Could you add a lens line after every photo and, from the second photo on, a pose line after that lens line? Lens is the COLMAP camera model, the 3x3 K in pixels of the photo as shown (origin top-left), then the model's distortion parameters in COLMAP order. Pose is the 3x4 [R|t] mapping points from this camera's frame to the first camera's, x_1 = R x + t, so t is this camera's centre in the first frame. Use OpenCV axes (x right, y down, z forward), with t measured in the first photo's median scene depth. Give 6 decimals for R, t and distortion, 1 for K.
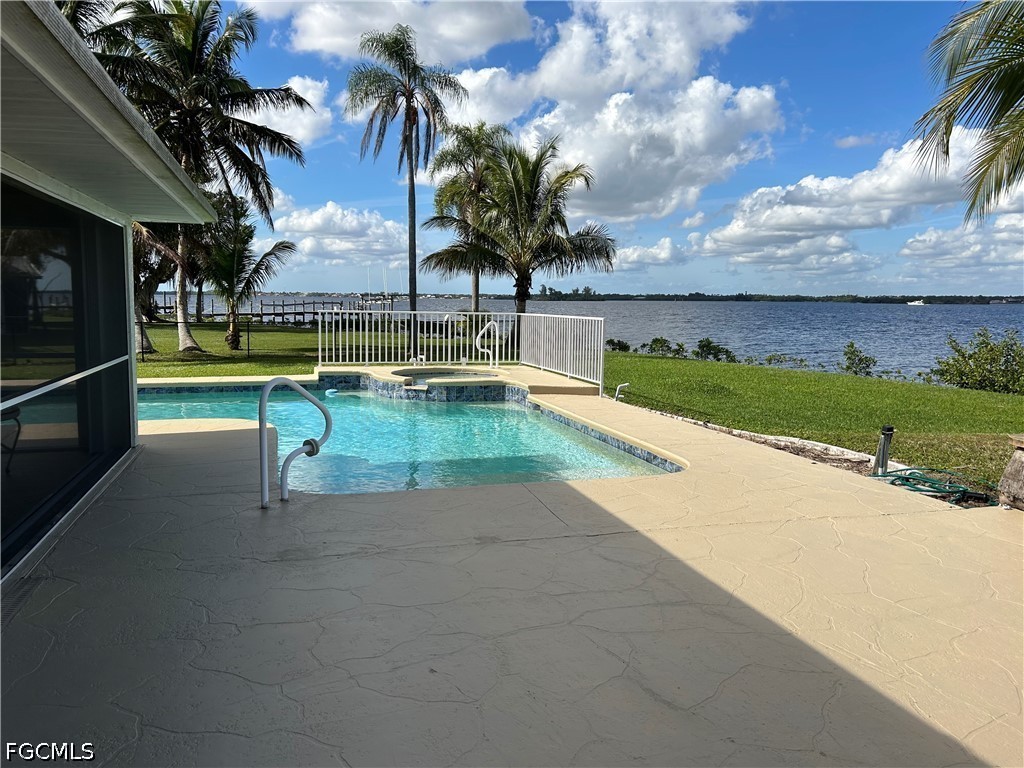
lens RADIAL K [[778.6, 0, 512.0], [0, 778.6, 384.0], [0, 0, 1]] dist [0.118853, -0.215619]
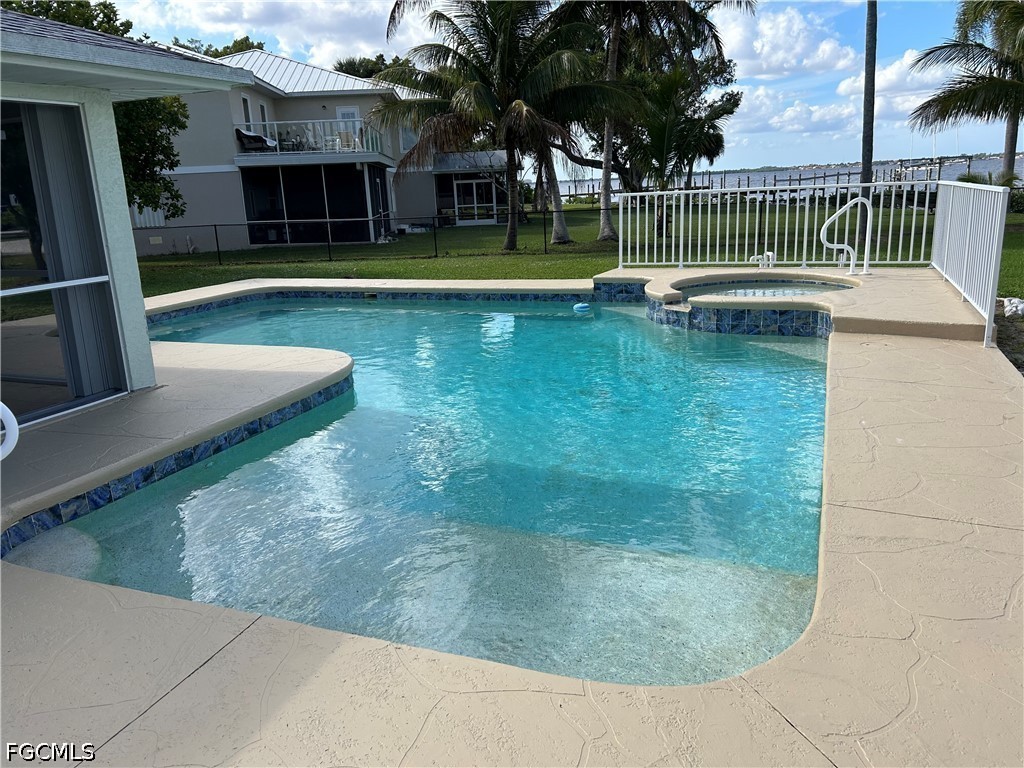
lens RADIAL K [[774.1, 0, 512.0], [0, 774.1, 384.0], [0, 0, 1]] dist [0.063966, -0.069877]
pose [[0.775228, 0.109136, -0.622183, 0.101905], [-0.012139, 0.987354, 0.158064, -0.018773], [0.631565, -0.114983, 0.766749, 0.213158]]
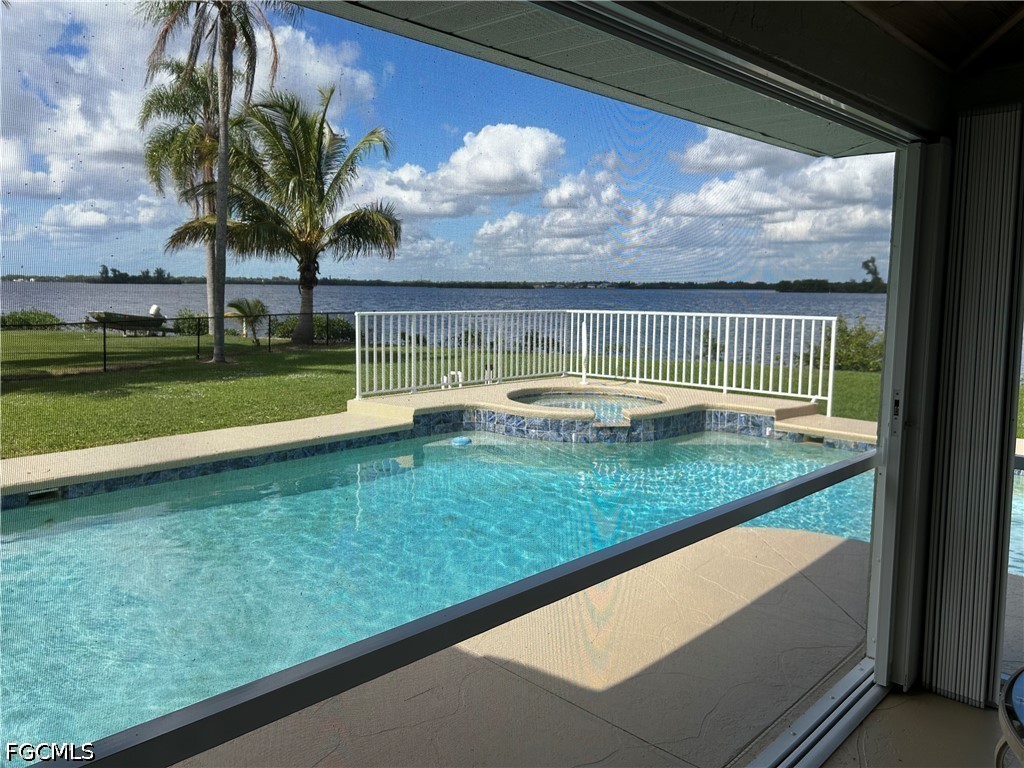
lens RADIAL K [[774.1, 0, 512.0], [0, 774.1, 384.0], [0, 0, 1]] dist [0.063966, -0.069877]
pose [[0.865684, -0.064650, 0.496398, -0.288453], [0.054112, 0.997900, 0.035596, -0.032101], [-0.497657, -0.003954, 0.867365, 0.247925]]
